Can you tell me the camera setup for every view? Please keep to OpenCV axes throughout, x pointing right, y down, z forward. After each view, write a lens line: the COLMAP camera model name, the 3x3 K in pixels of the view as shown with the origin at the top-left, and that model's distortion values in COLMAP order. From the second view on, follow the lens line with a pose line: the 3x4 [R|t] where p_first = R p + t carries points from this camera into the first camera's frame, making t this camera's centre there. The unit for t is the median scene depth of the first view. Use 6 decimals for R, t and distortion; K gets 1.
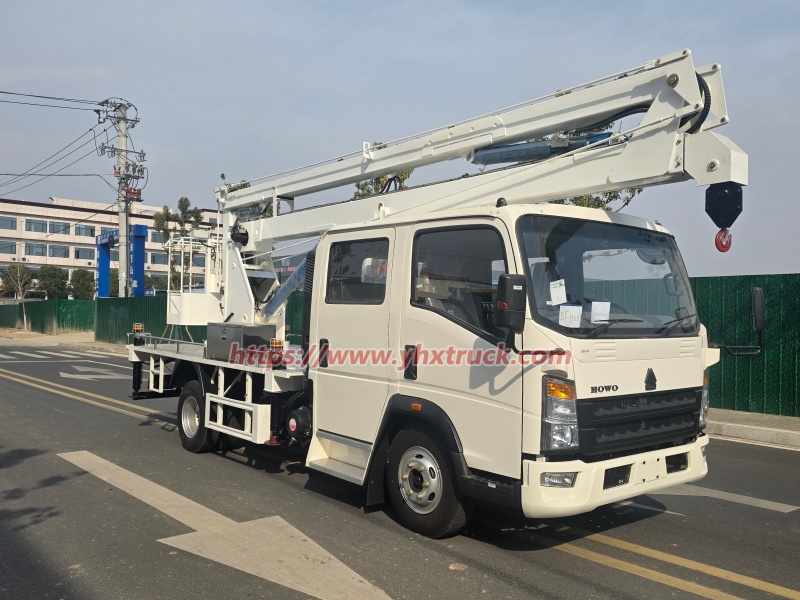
lens RADIAL K [[700.6, 0, 409.4], [0, 700.6, 307.5], [0, 0, 1]] dist [0.122271, -0.144567]
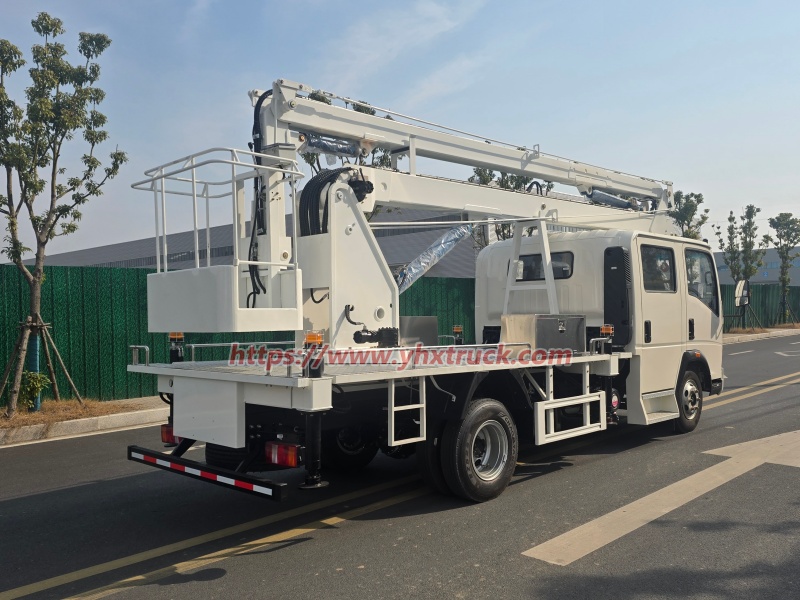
lens RADIAL K [[700.6, 0, 409.4], [0, 700.6, 307.5], [0, 0, 1]] dist [0.122271, -0.144567]
pose [[-0.098545, -0.011979, 0.995060, -1.246684], [0.004816, 0.999910, 0.012514, 0.003316], [-0.995121, 0.006026, -0.098478, 1.432815]]
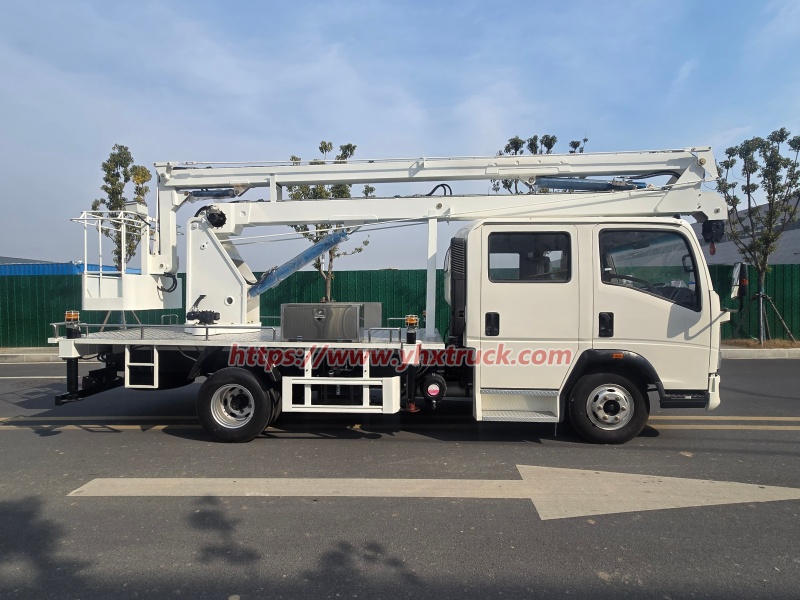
lens RADIAL K [[425.3, 0, 398.7], [0, 425.3, 301.4], [0, 0, 1]] dist [0.003689, 0.011401]
pose [[0.686459, -0.031239, 0.726497, -0.701320], [0.011514, 0.999419, 0.032095, 0.000823], [-0.727077, -0.013667, 0.686419, 0.570270]]
